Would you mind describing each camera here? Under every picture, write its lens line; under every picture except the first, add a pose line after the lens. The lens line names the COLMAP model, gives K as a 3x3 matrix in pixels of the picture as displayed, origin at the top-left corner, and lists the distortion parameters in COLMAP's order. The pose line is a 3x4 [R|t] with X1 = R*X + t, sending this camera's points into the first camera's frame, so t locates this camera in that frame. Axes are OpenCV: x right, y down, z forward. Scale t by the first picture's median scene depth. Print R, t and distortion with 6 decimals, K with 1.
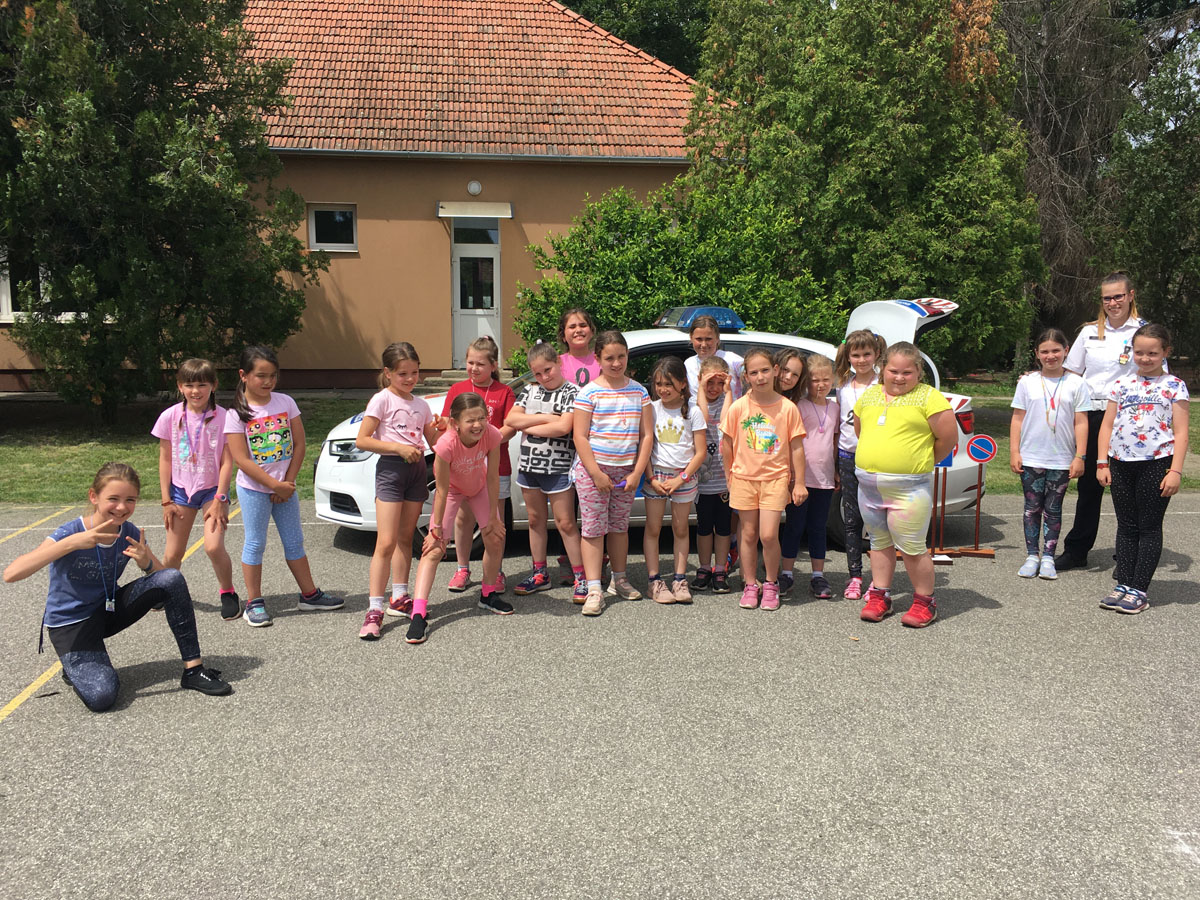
lens RADIAL K [[1014.8, 0, 600.0], [0, 1014.8, 450.0], [0, 0, 1]] dist [0.077297, -0.113158]
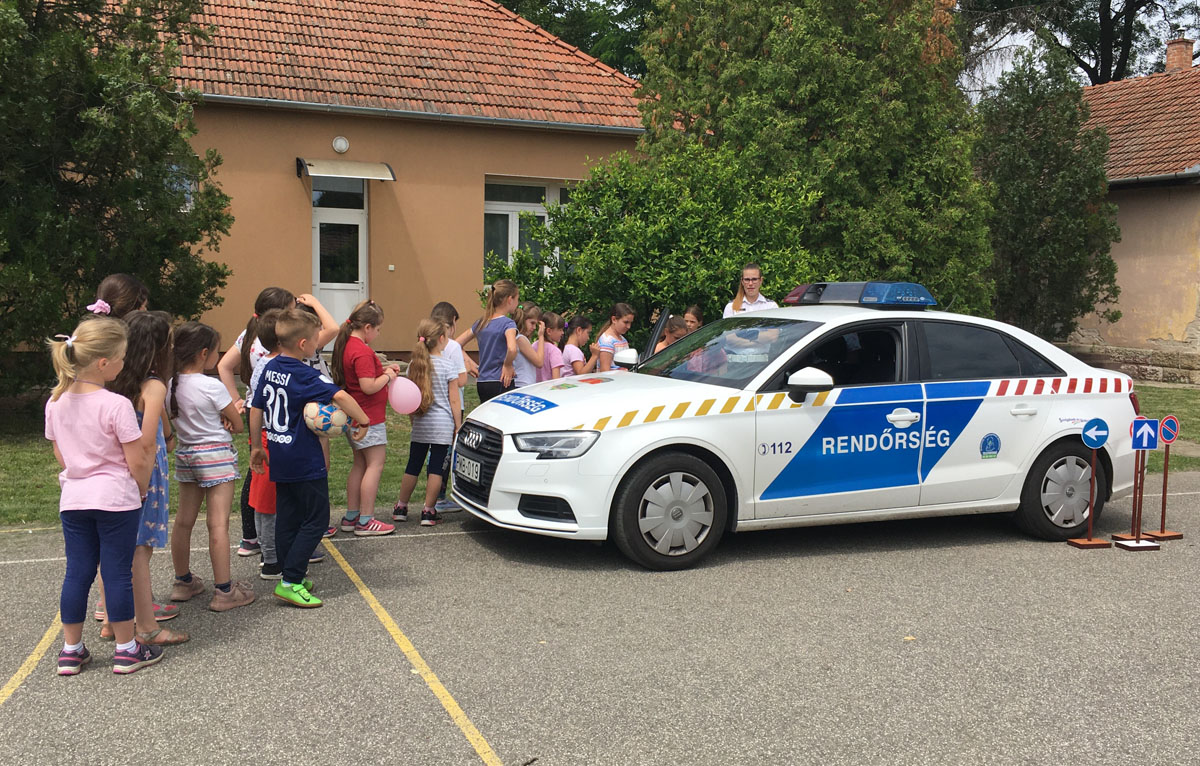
lens RADIAL K [[1114.1, 0, 600.0], [0, 1114.1, 383.0], [0, 0, 1]] dist [0.071820, -0.065736]
pose [[0.965471, -0.008669, 0.260366, -0.243508], [0.022759, 0.998432, -0.051151, -0.001509], [-0.259515, 0.055311, 0.964154, 0.053321]]
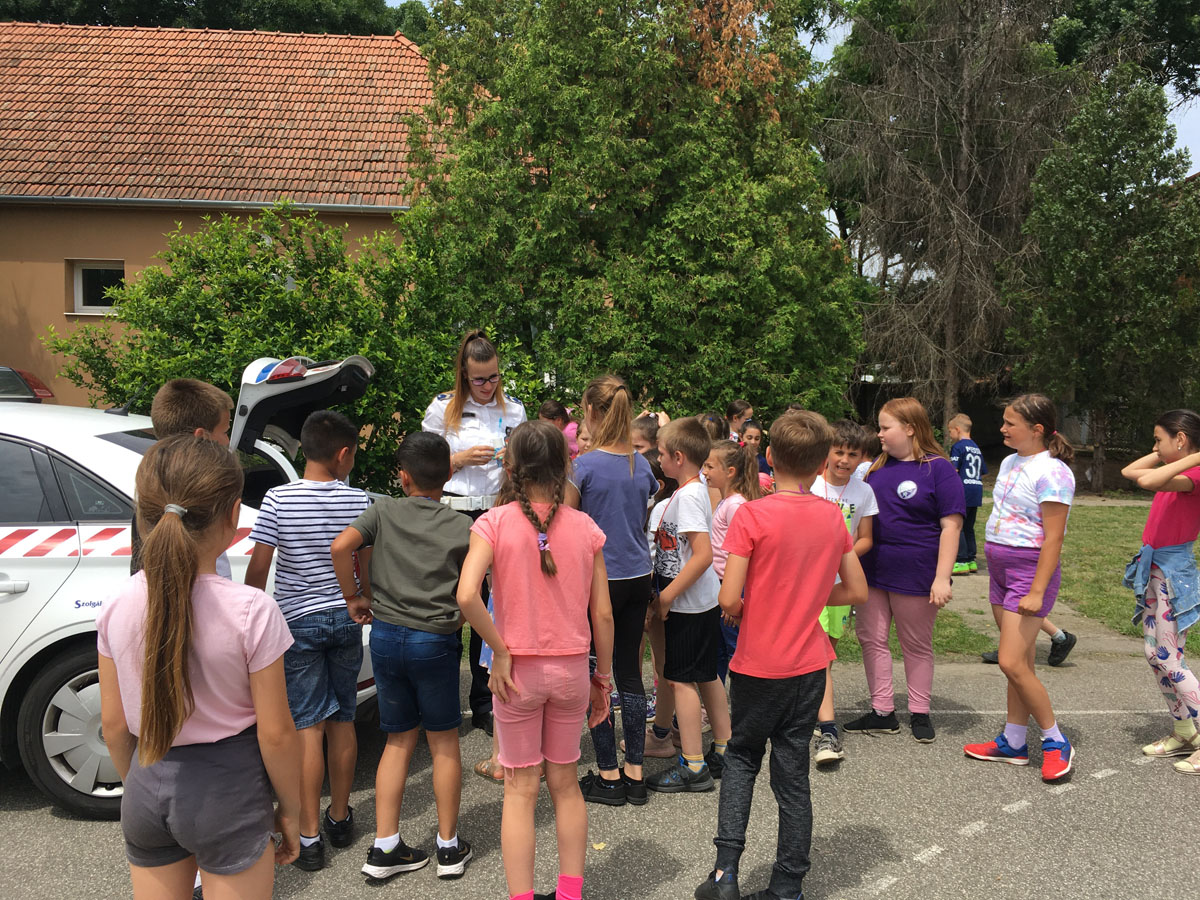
lens RADIAL K [[1014.8, 0, 600.0], [0, 1014.8, 450.0], [0, 0, 1]] dist [0.077297, -0.113158]
pose [[0.998449, 0.011821, -0.054399, 0.315363], [-0.016105, 0.996745, -0.078994, -0.030630], [0.053288, 0.079748, 0.995390, 0.265905]]
